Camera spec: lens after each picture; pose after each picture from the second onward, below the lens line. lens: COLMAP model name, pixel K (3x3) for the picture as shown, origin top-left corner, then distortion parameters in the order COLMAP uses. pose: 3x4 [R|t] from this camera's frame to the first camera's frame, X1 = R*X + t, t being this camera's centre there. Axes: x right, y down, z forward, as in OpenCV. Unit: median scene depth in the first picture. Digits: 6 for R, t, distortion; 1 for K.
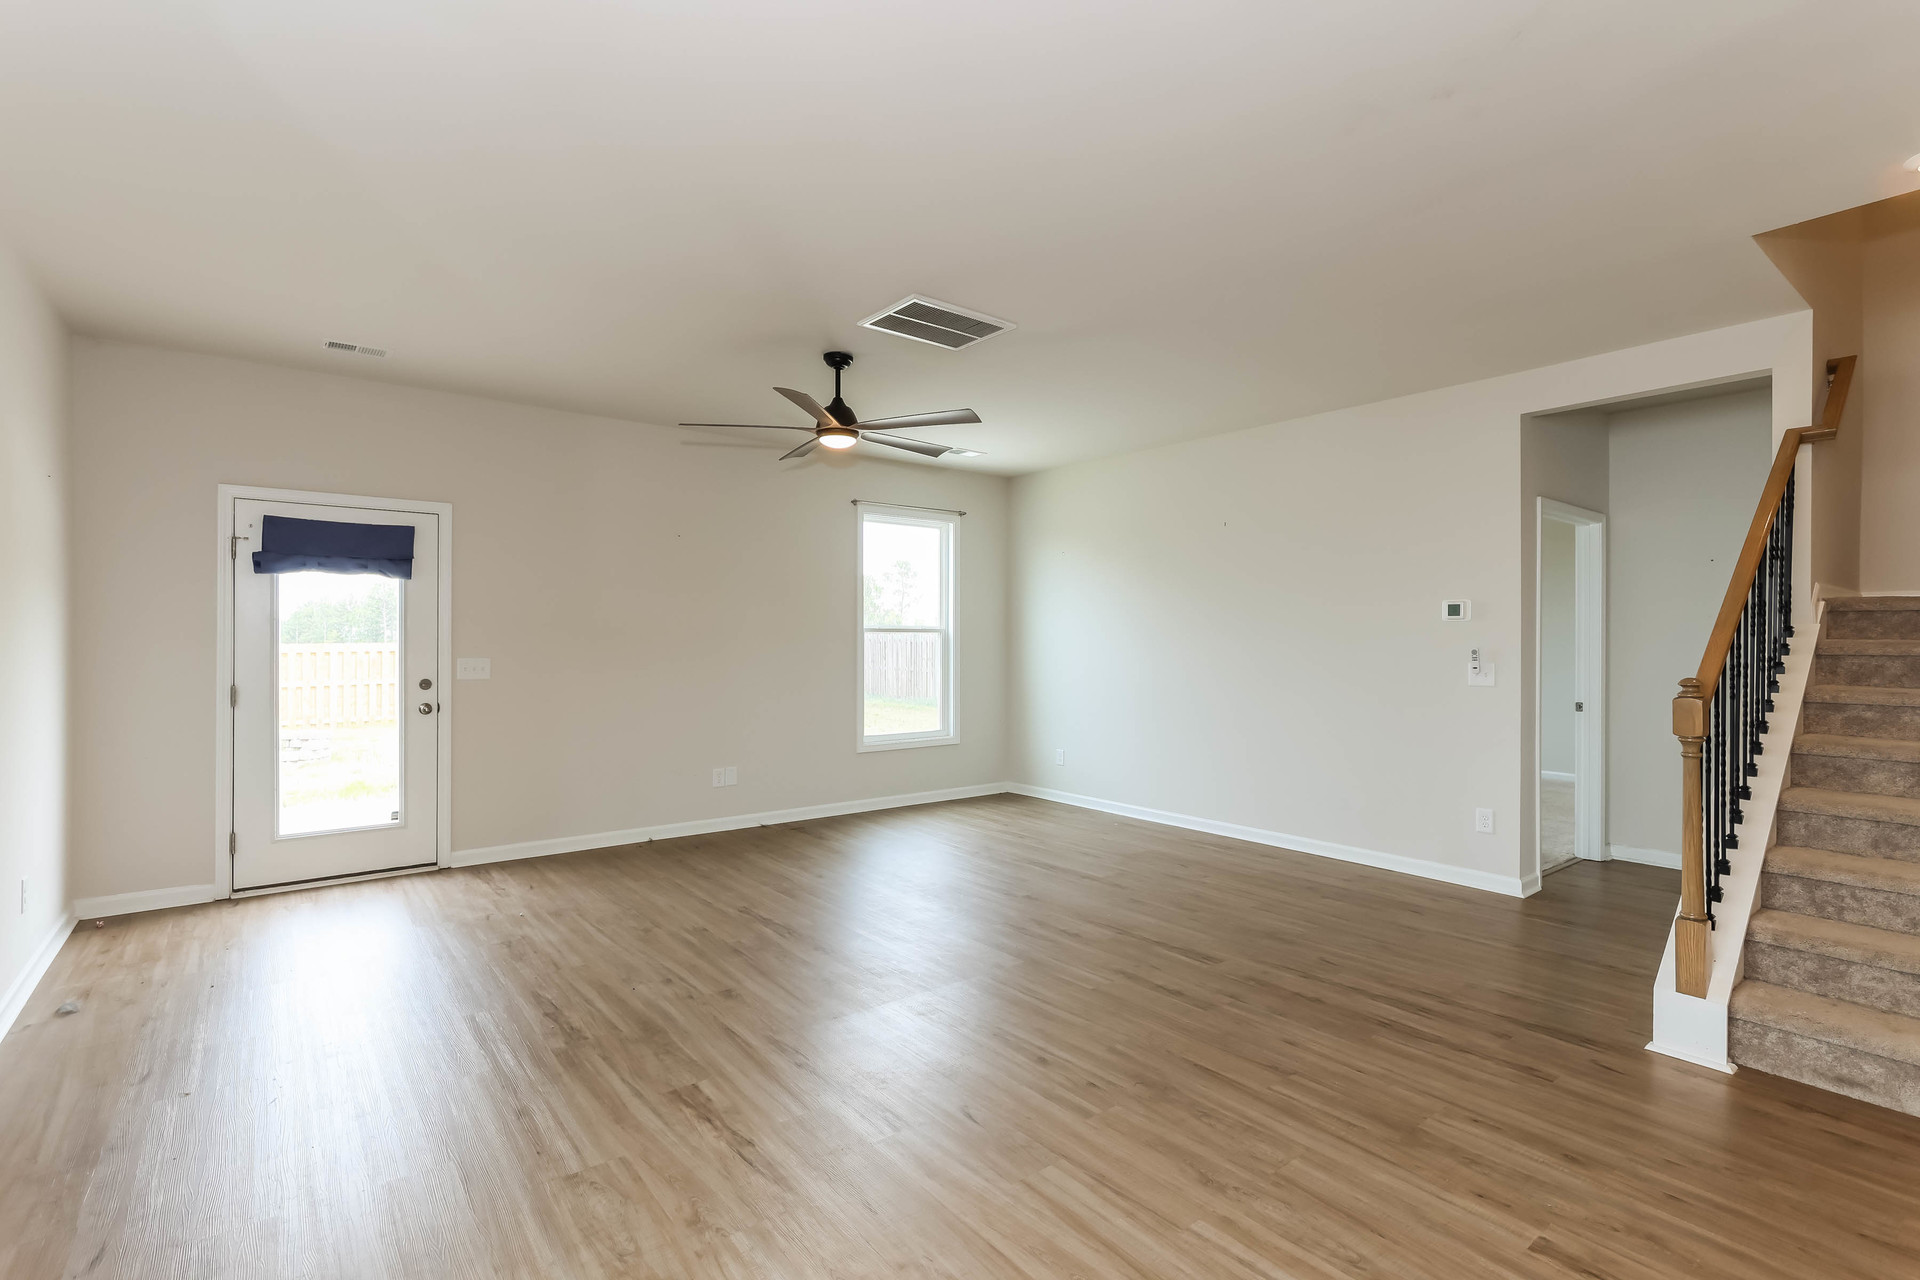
lens RADIAL K [[882.6, 0, 956.3], [0, 882.6, 639.5], [0, 0, 1]] dist [0.003088, 0.000439]
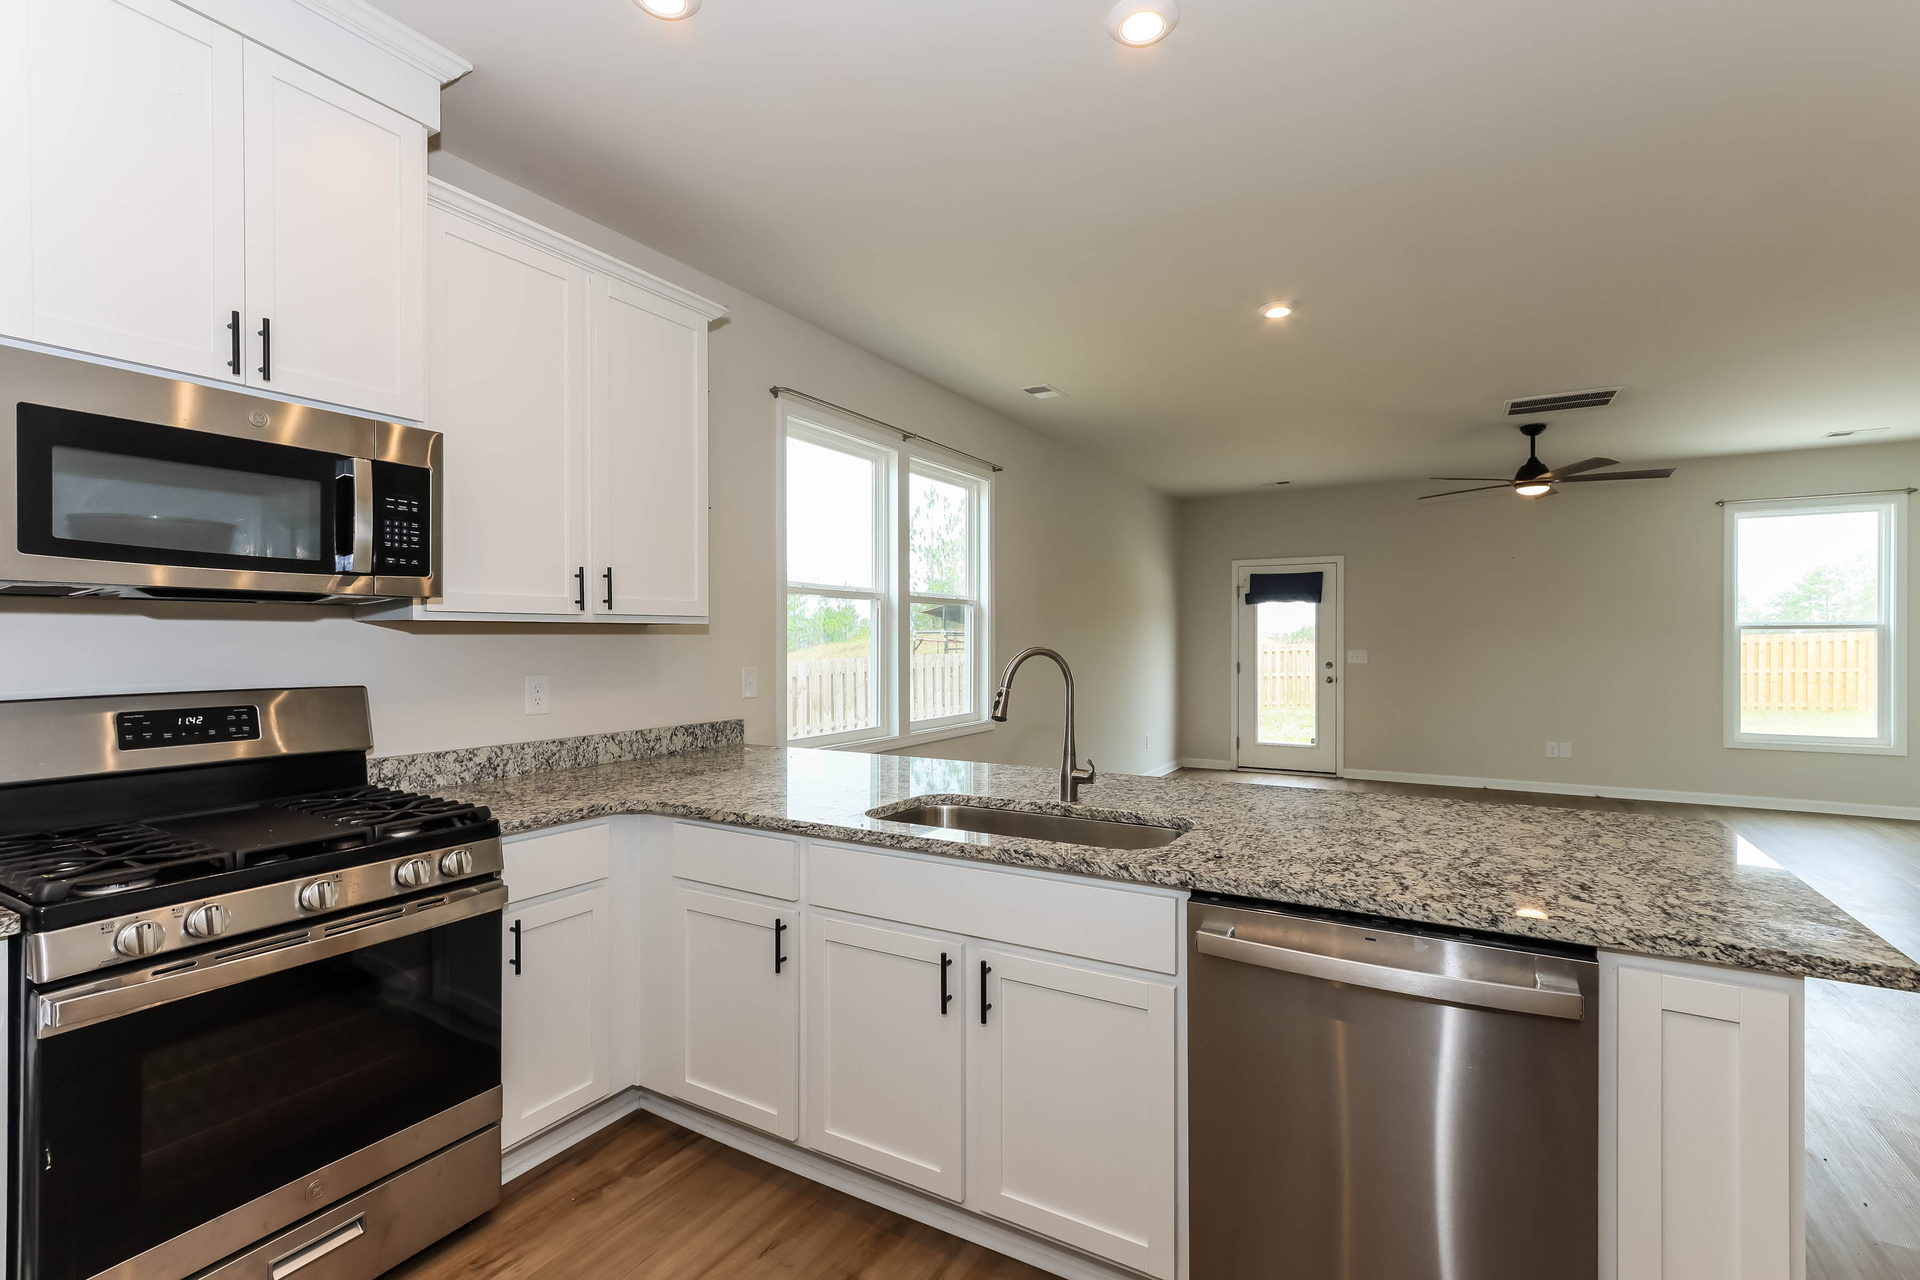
lens RADIAL K [[882.6, 0, 961.7], [0, 882.6, 639.3], [0, 0, 1]] dist [0.003088, 0.000439]
pose [[0.381073, -0.002716, -0.924541, 0.893728], [0.003688, 0.999992, -0.001417, 0.001610], [0.924537, -0.002869, 0.381080, -0.368690]]
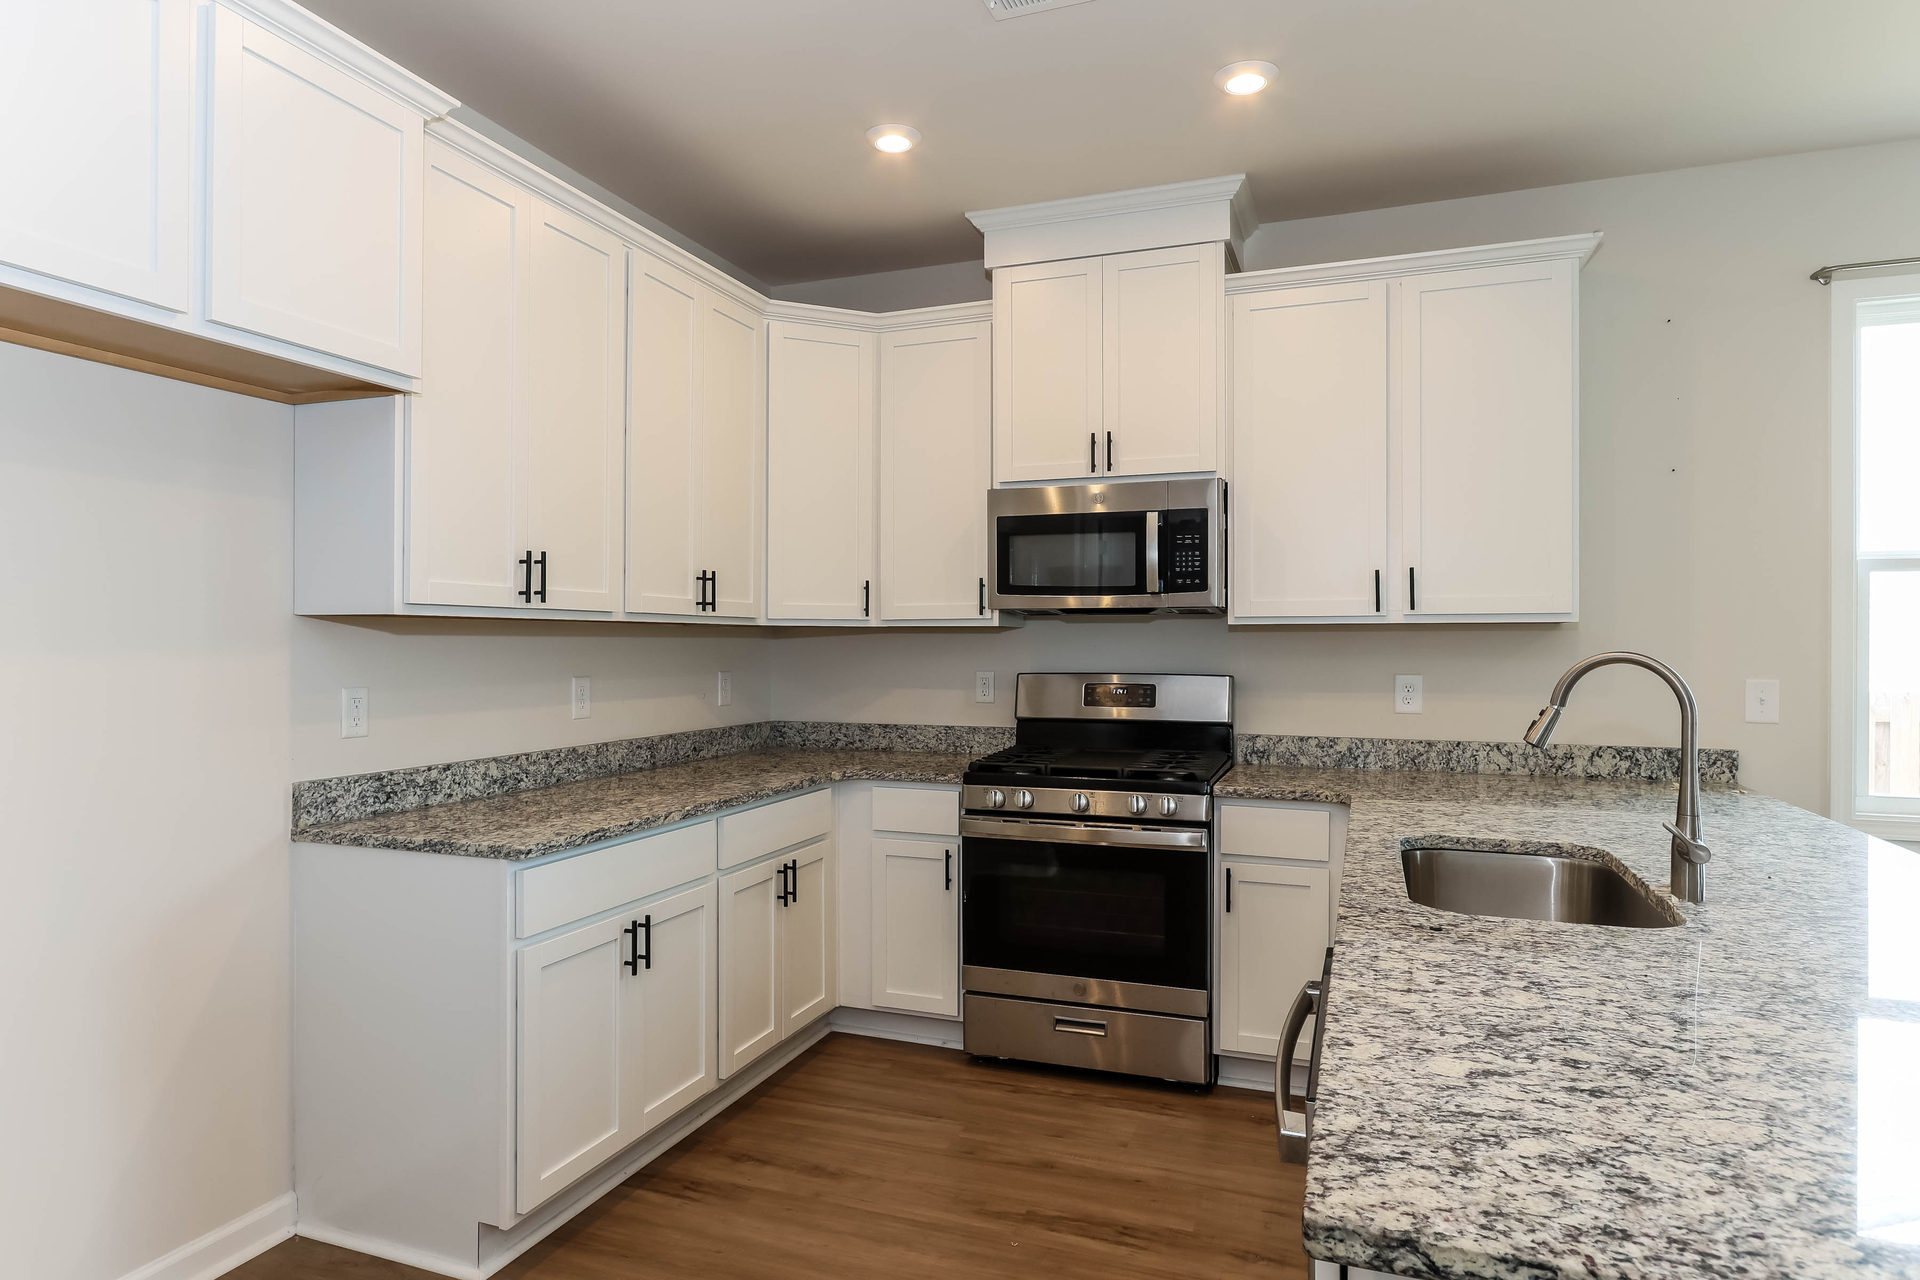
lens RADIAL K [[1126.8, 0, 951.8], [0, 1126.8, 641.1], [0, 0, 1]] dist [0.007720, 0.001161]
pose [[-0.848857, -0.003479, -0.528612, 0.915045], [-0.003220, 0.999994, -0.001411, 0.002824], [0.528613, 0.000504, -0.848862, 0.184939]]
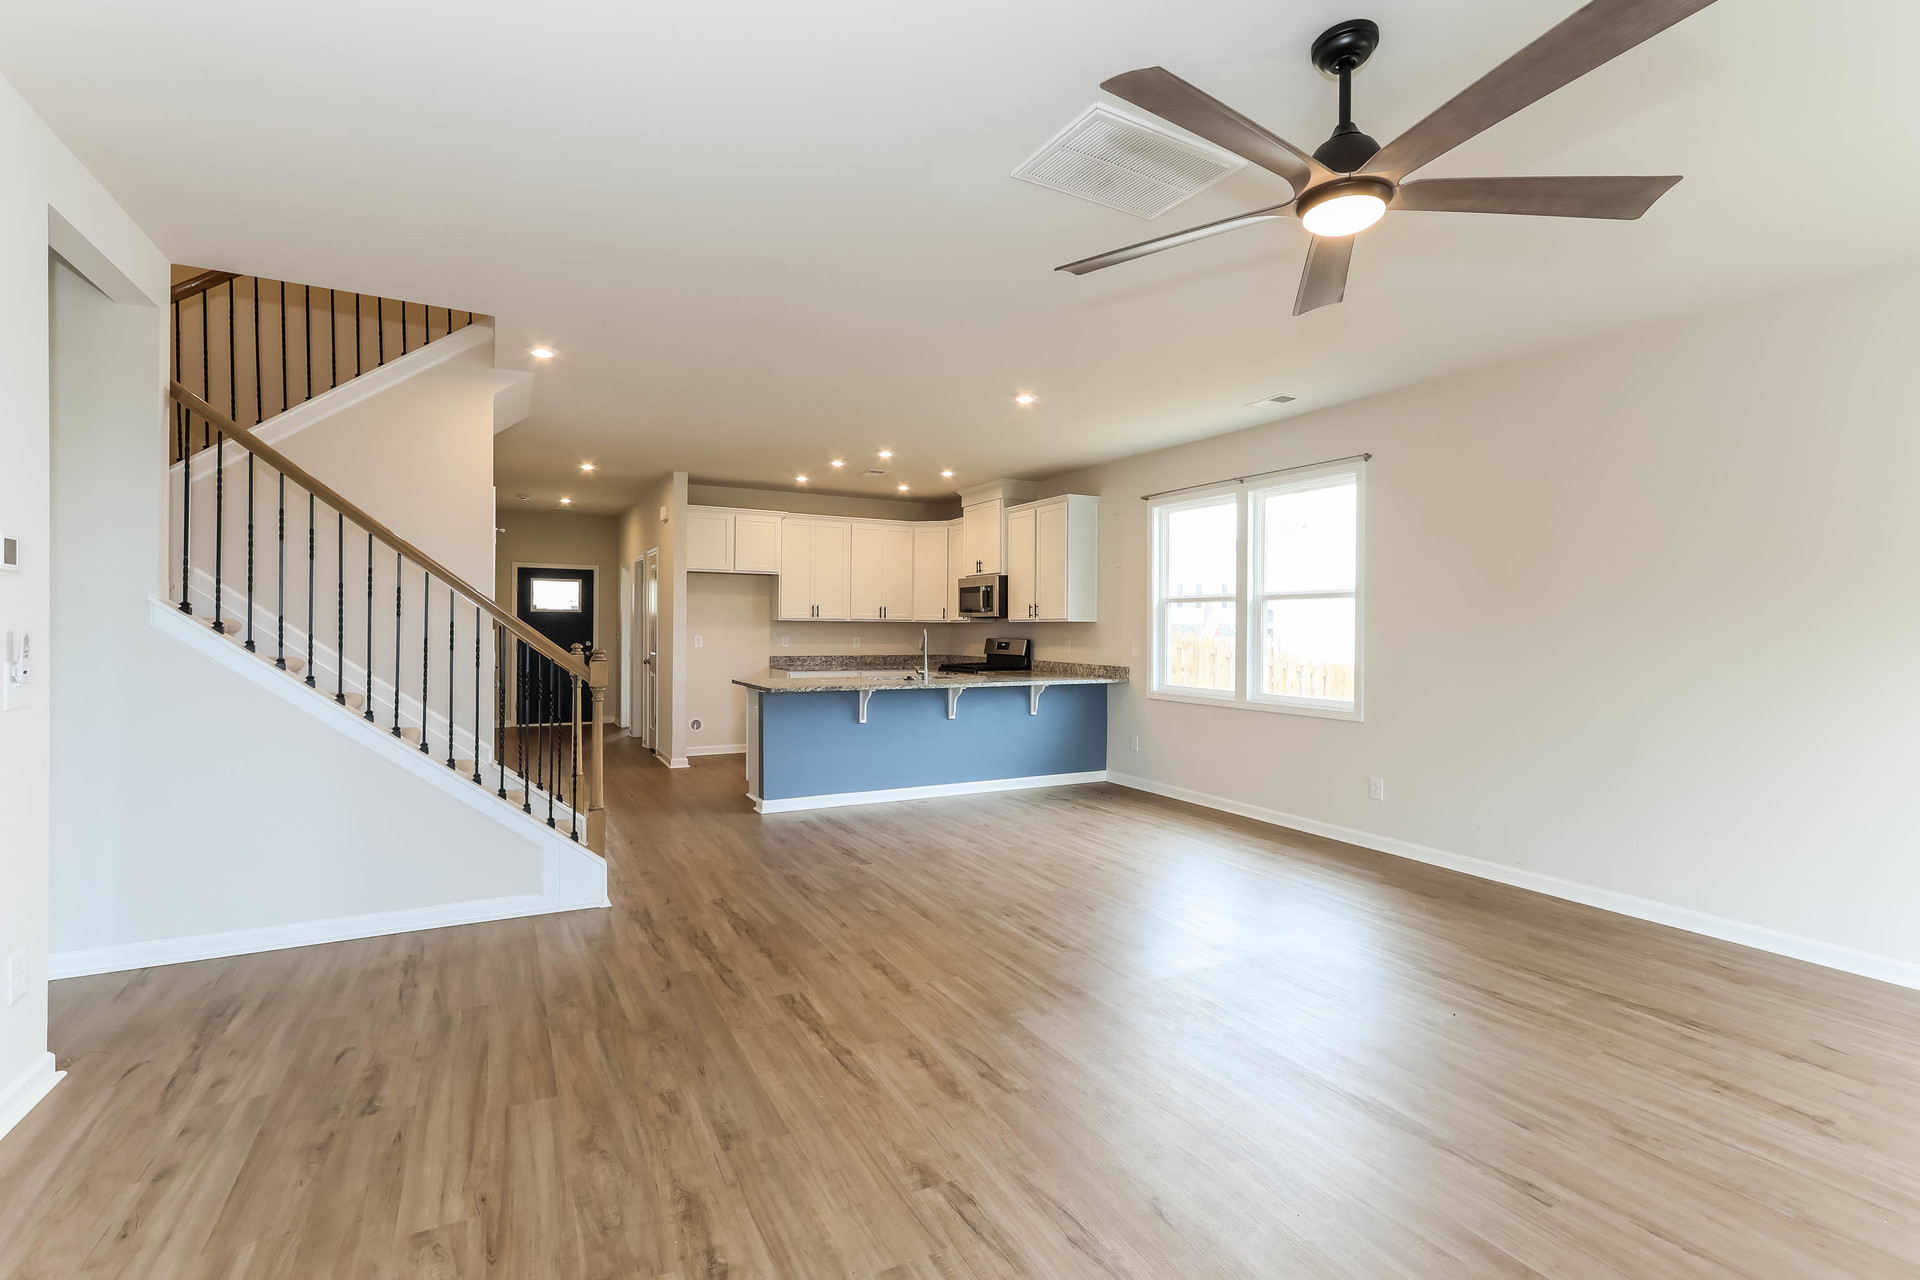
lens RADIAL K [[882.6, 0, 956.9], [0, 882.6, 635.6], [0, 0, 1]] dist [0.003088, 0.000439]
pose [[-0.984955, -0.012694, 0.172343, -0.011720], [-0.011430, 0.999900, 0.008325, 0.003354], [-0.172432, 0.006230, -0.985002, 1.692832]]
